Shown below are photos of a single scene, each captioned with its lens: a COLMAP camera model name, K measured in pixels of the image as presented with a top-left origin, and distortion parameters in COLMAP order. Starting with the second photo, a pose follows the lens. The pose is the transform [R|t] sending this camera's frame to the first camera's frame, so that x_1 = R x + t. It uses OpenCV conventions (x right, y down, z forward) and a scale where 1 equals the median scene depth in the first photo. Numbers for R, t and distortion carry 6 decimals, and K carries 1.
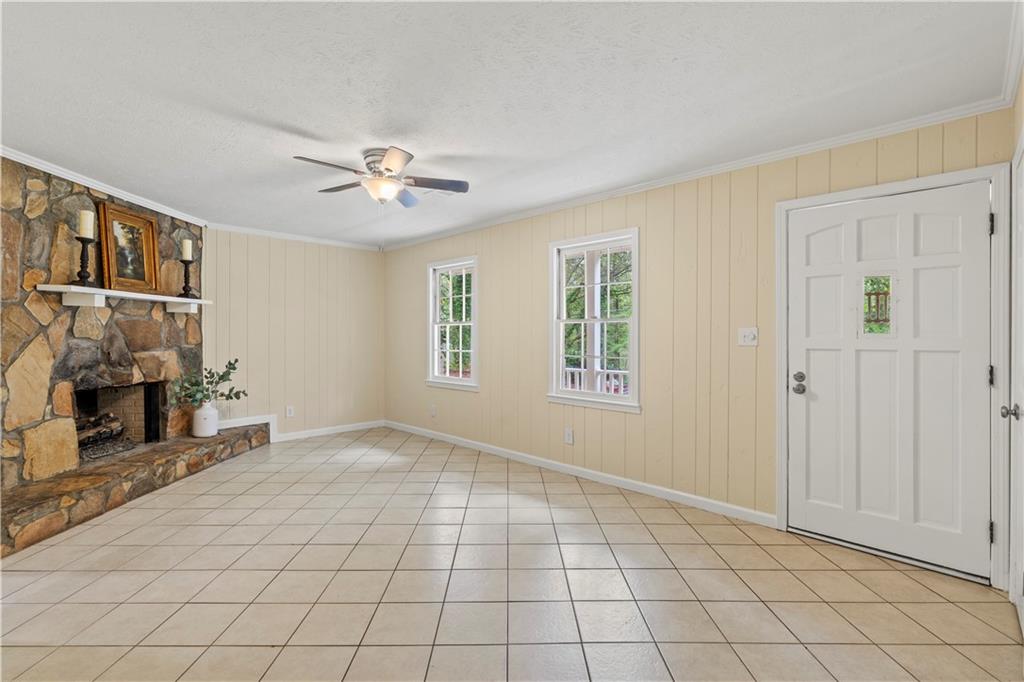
lens RADIAL K [[469.5, 0, 513.5], [0, 469.5, 339.0], [0, 0, 1]] dist [-0.011195, 0.002286]
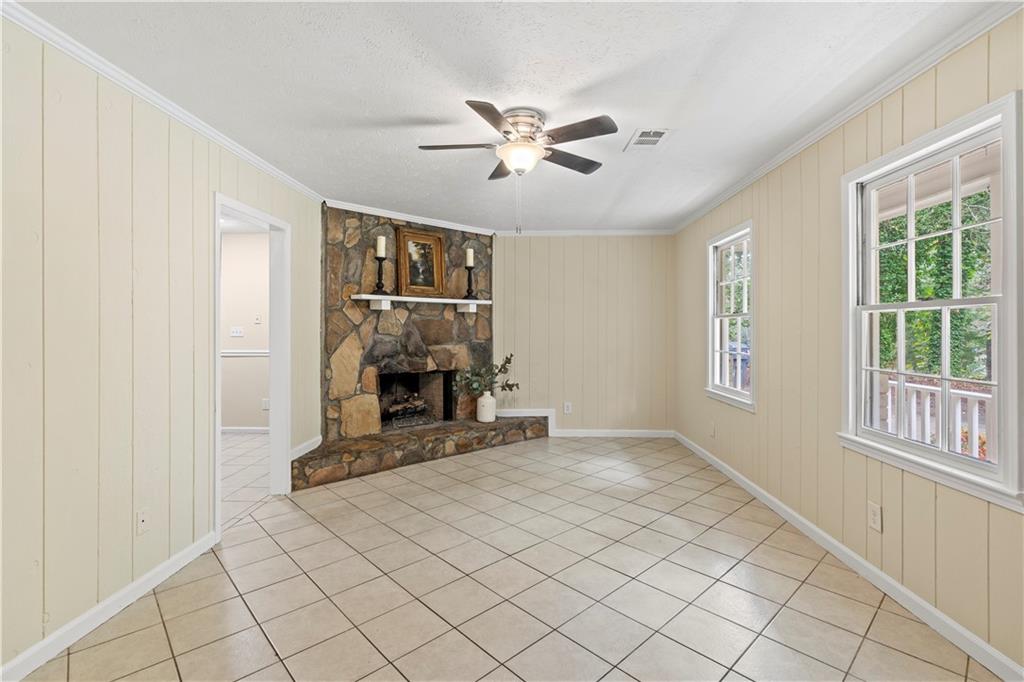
lens RADIAL K [[469.5, 0, 509.4], [0, 469.5, 330.0], [0, 0, 1]] dist [-0.011195, 0.002286]
pose [[0.673330, -0.000057, -0.739342, 0.259451], [-0.006010, 0.999967, -0.005550, -0.007435], [0.739318, 0.008181, 0.673307, 0.341587]]
